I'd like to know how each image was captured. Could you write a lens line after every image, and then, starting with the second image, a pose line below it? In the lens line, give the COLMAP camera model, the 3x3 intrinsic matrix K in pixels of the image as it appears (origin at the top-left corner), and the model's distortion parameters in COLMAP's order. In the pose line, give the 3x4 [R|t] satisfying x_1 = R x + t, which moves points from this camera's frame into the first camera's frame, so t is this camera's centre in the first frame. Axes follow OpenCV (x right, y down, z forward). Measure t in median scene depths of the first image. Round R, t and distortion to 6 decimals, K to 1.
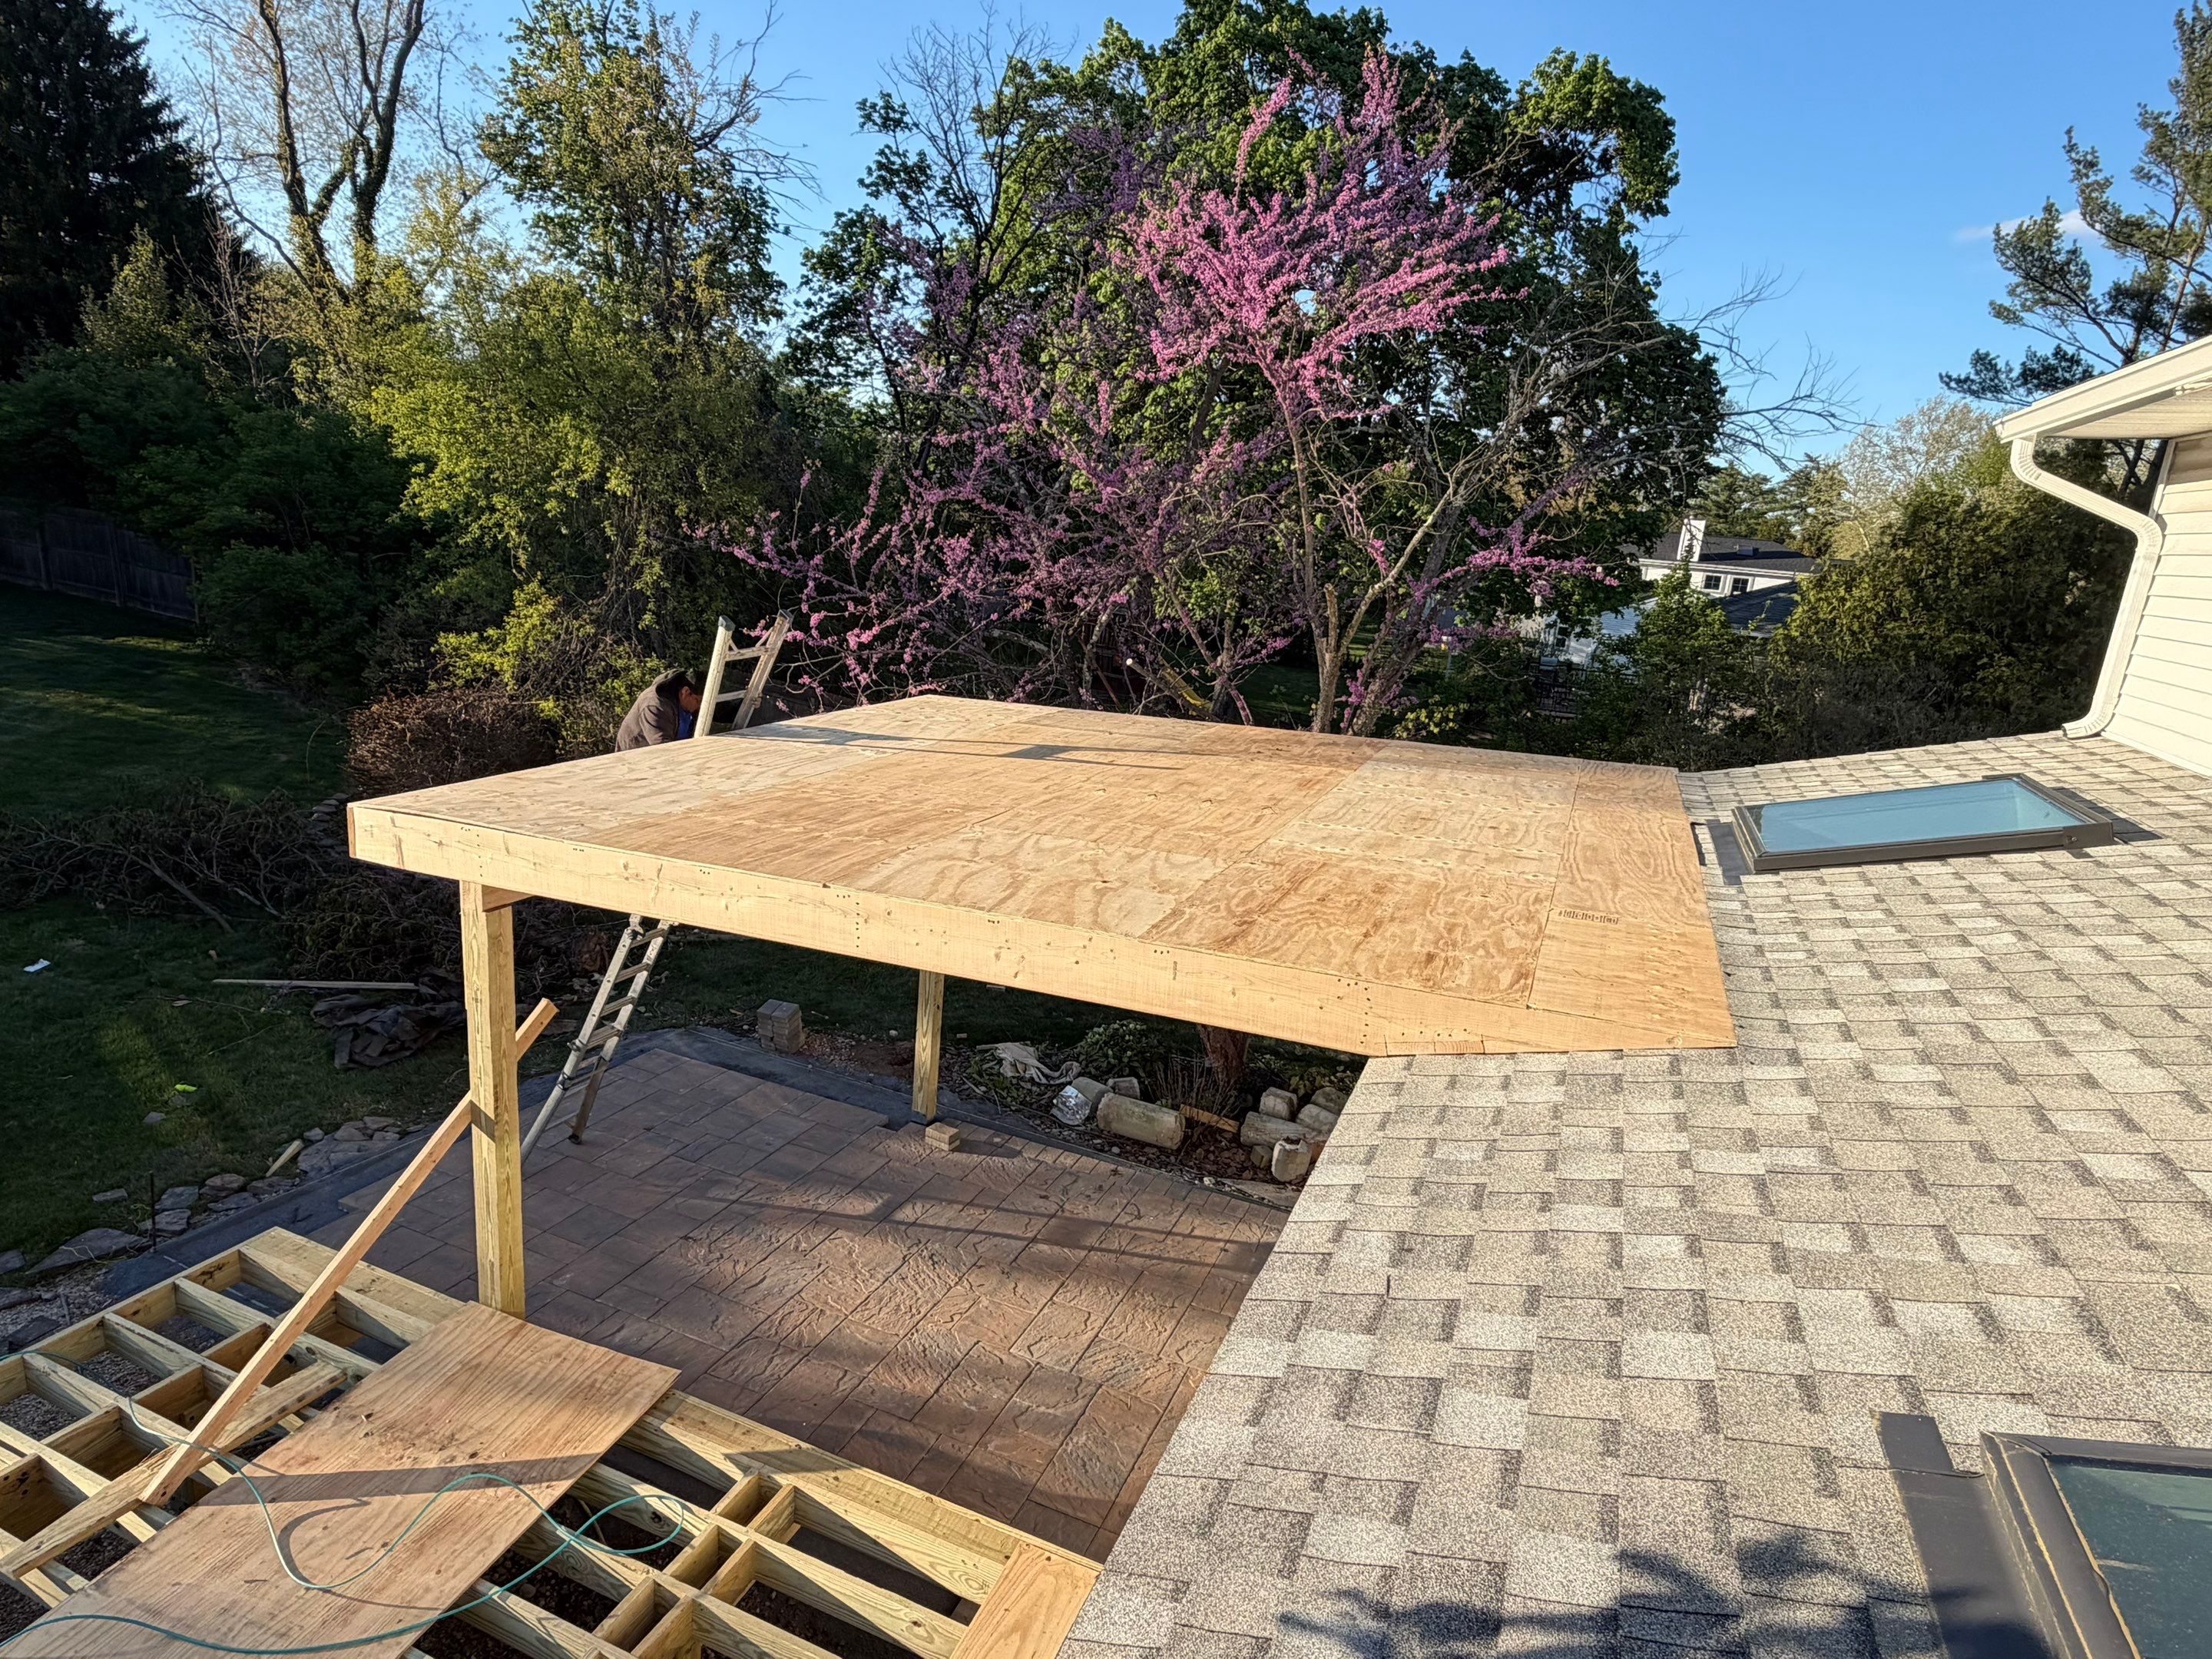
lens RADIAL K [[1256.3, 0, 1106.0], [0, 1256.3, 829.5], [0, 0, 1]] dist [0.002679, 0.000989]
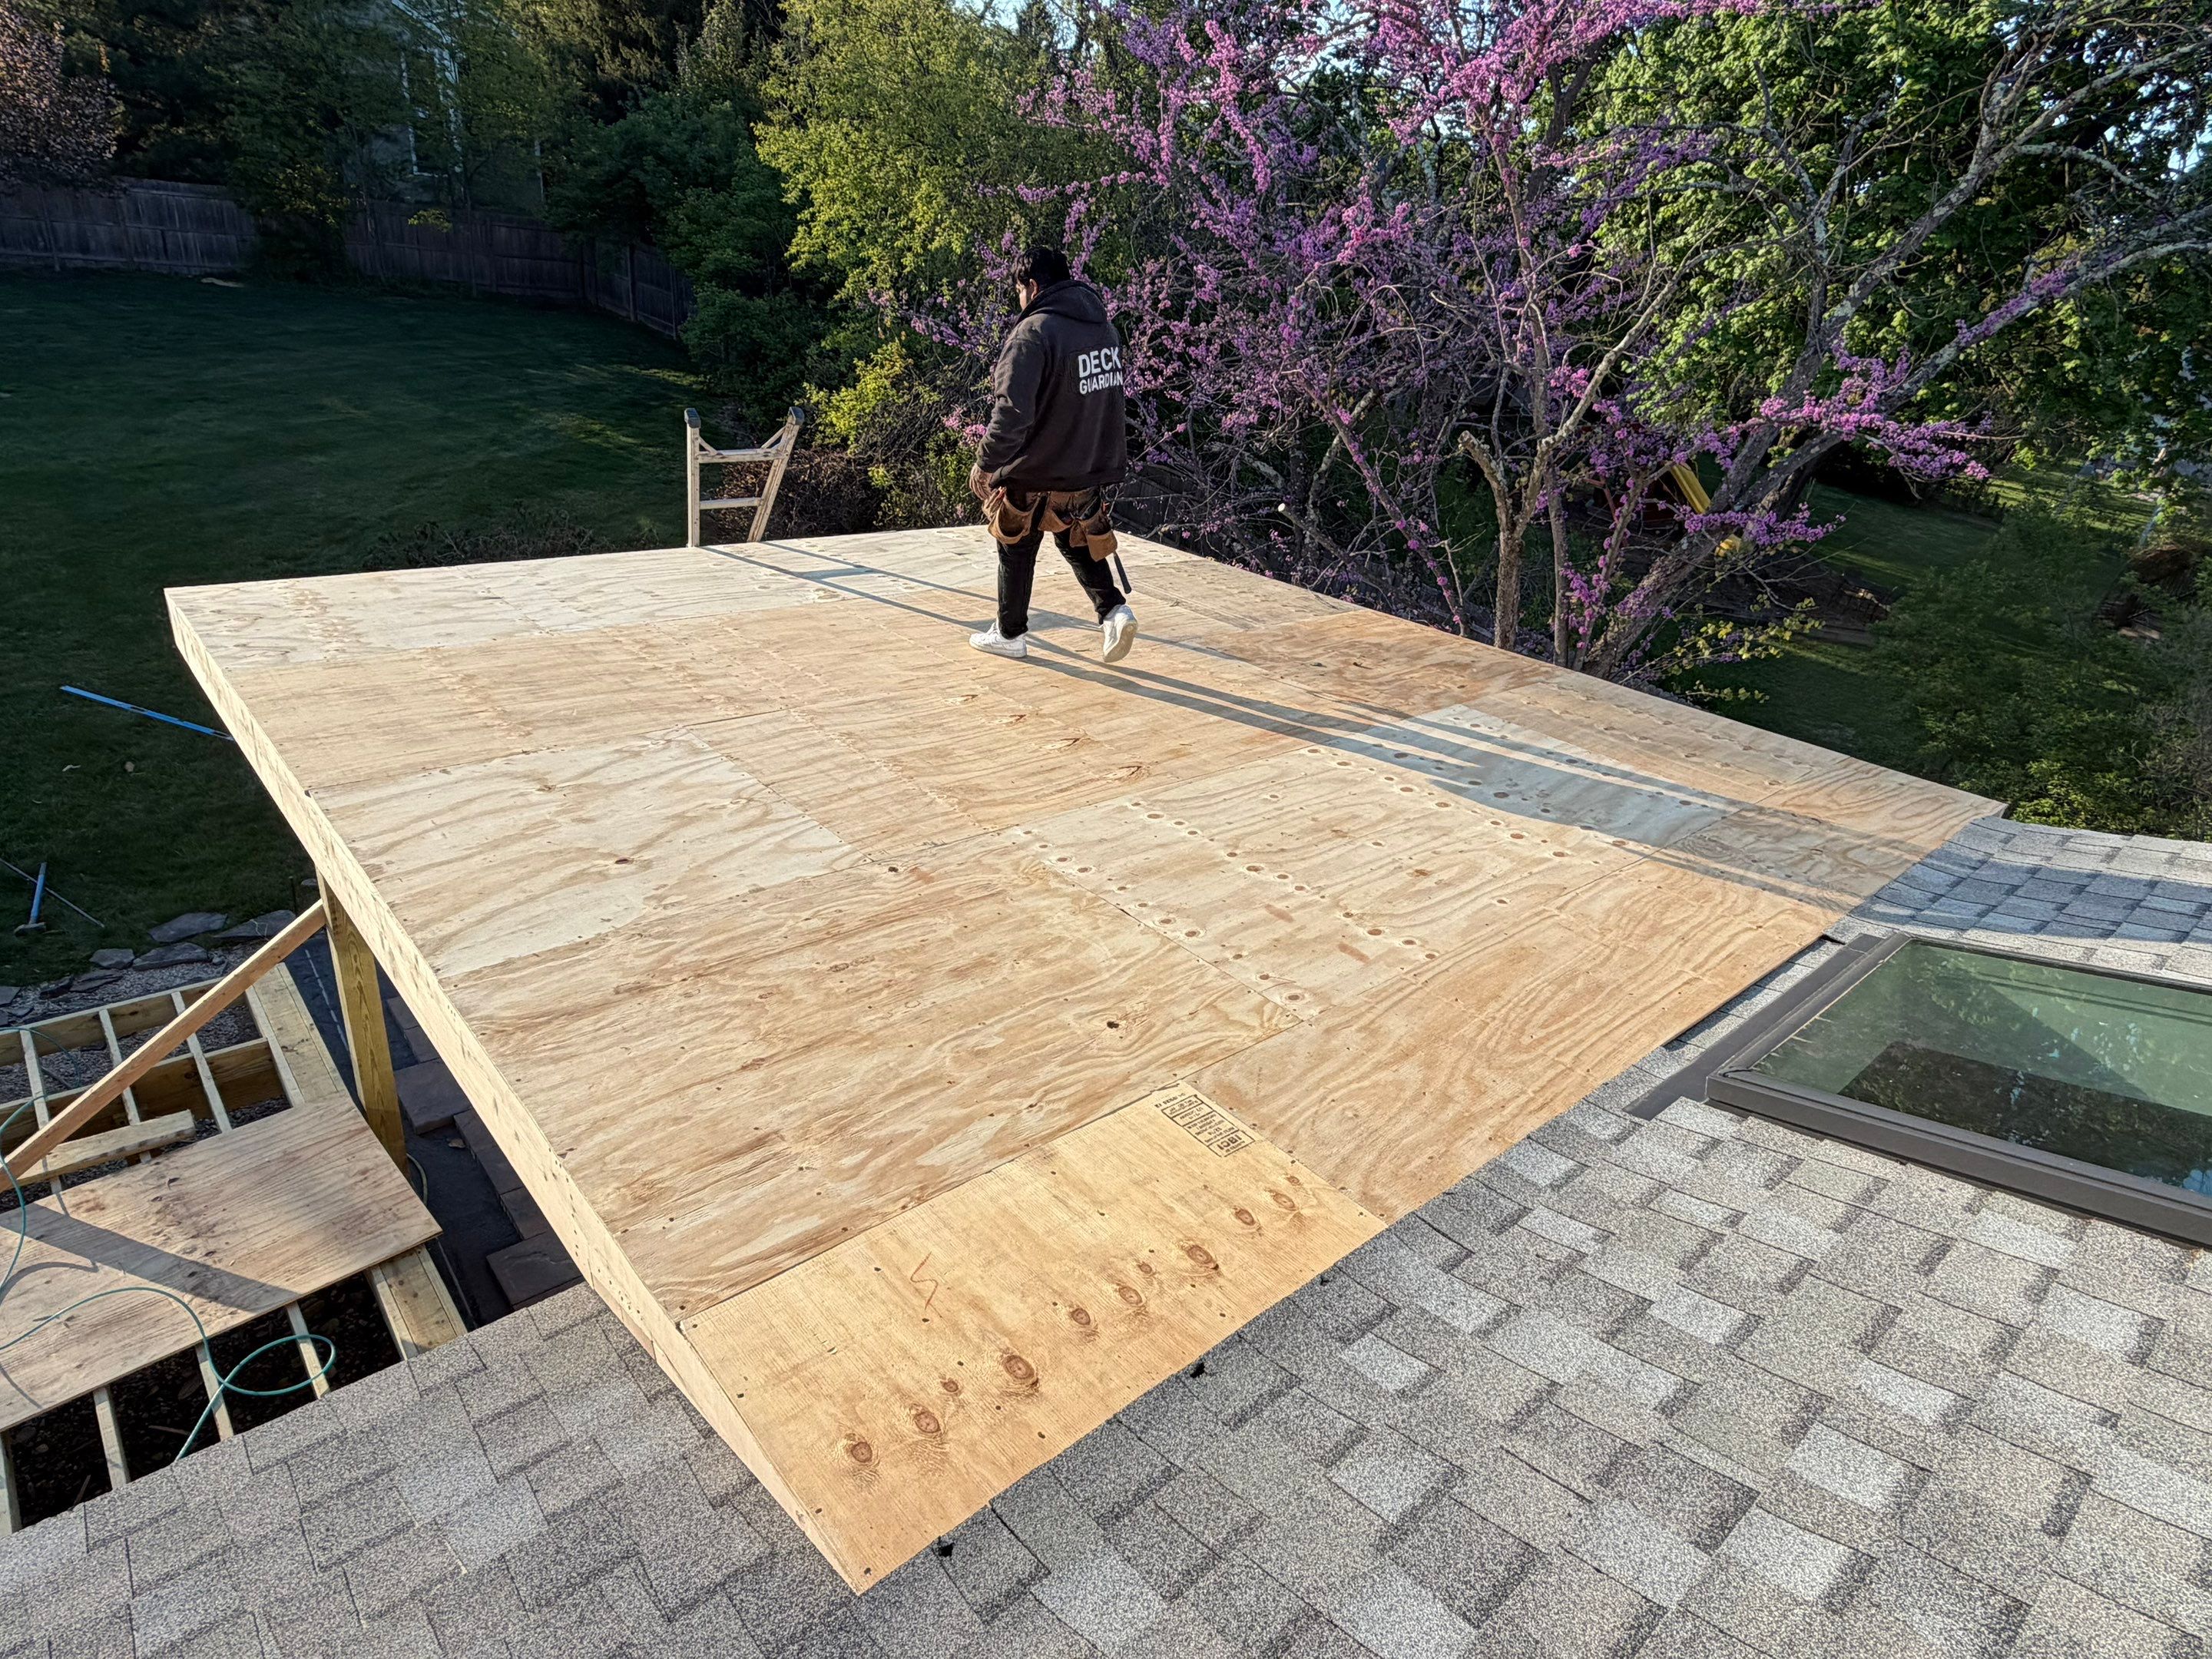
lens RADIAL K [[1256.3, 0, 1106.0], [0, 1256.3, 829.5], [0, 0, 1]] dist [0.002679, 0.000989]
pose [[0.894965, 0.213978, -0.391472, 0.508351], [-0.145092, 0.969373, 0.198154, -0.153081], [0.421883, -0.120542, 0.898601, 0.471519]]
